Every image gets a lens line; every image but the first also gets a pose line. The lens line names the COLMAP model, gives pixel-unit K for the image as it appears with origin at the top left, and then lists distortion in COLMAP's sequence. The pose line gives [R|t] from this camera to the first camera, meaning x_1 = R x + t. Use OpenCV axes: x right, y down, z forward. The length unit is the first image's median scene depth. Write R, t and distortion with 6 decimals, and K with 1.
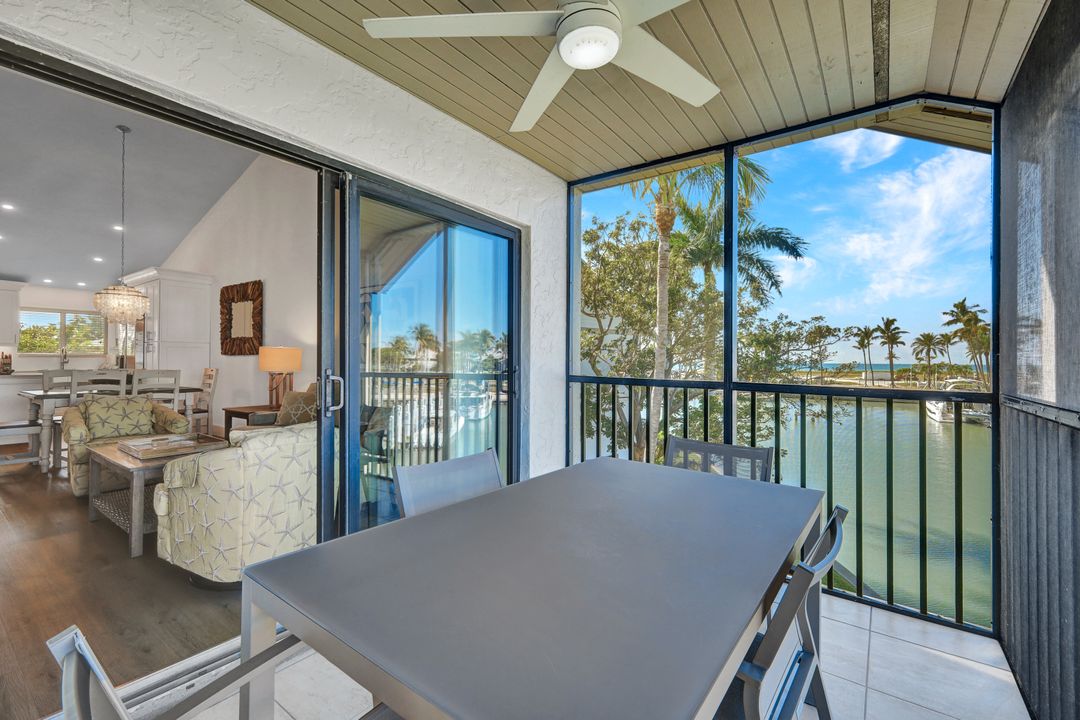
lens RADIAL K [[470.5, 0, 537.2], [0, 470.5, 356.6], [0, 0, 1]] dist [0.005271, -0.001049]
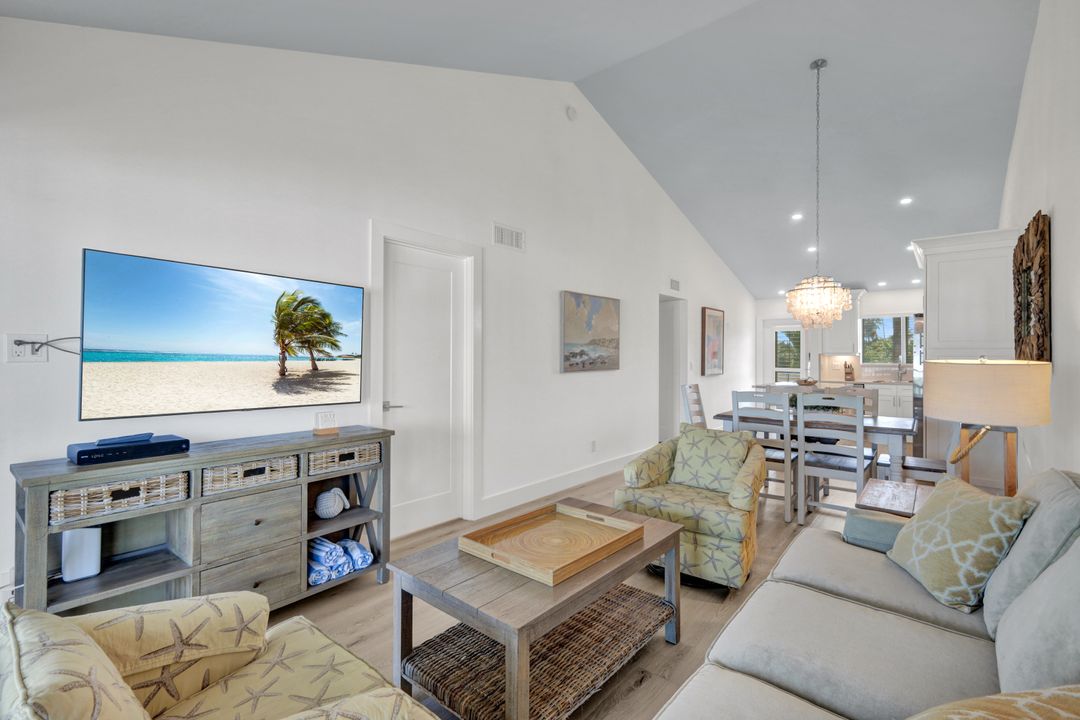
lens RADIAL K [[470.5, 0, 535.8], [0, 470.5, 354.3], [0, 0, 1]] dist [0.005271, -0.001049]
pose [[-0.071796, -0.012582, -0.997340, -0.095634], [0.001854, 0.999917, -0.012748, -0.016240], [0.997418, -0.002765, -0.071767, 0.520411]]
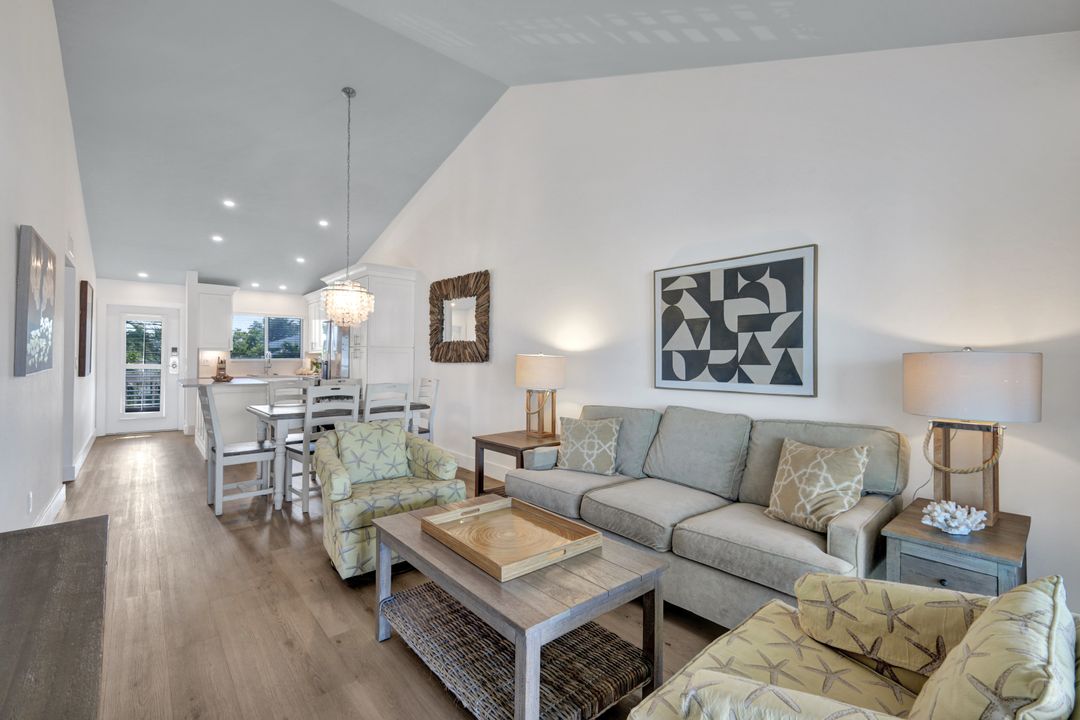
lens RADIAL K [[470.5, 0, 536.3], [0, 470.5, 357.0], [0, 0, 1]] dist [0.005271, -0.001049]
pose [[0.973321, 0.002012, -0.229439, -0.309845], [-0.002033, 0.999998, 0.000143, -0.013677], [0.229438, 0.000327, 0.973323, 0.228579]]
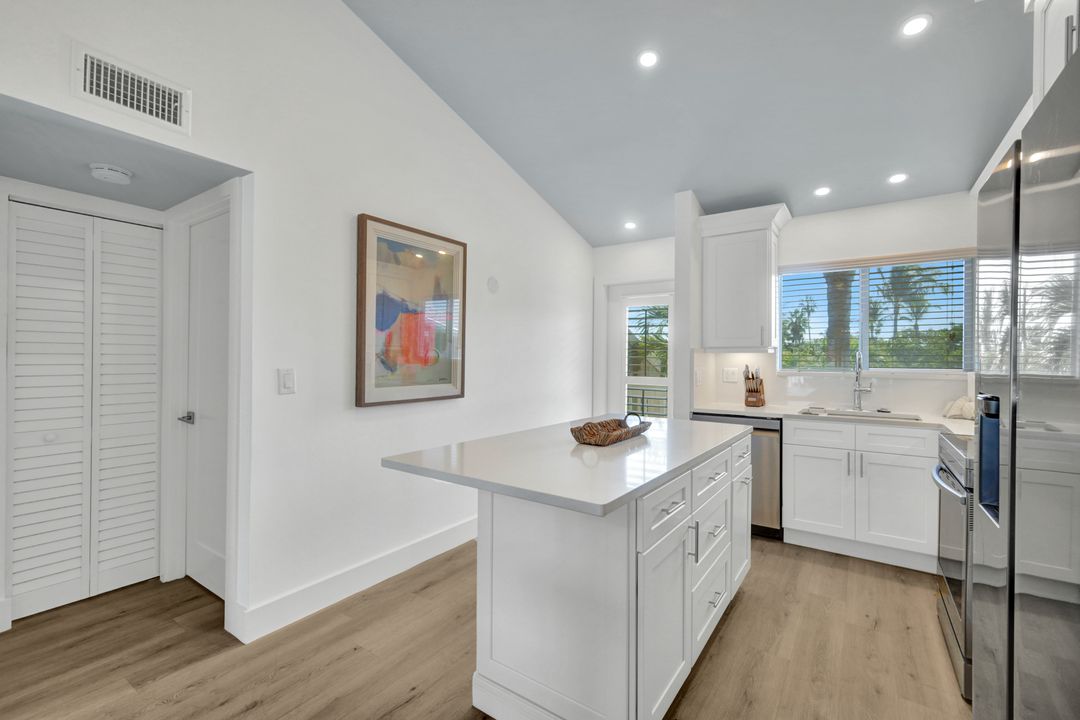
lens RADIAL K [[470.5, 0, 535.5], [0, 470.5, 359.2], [0, 0, 1]] dist [0.005271, -0.001049]
pose [[0.037577, -0.003938, -0.999286, -0.846907], [0.002318, 0.999990, -0.003853, -0.017946], [0.999291, -0.002171, 0.037586, 0.977028]]
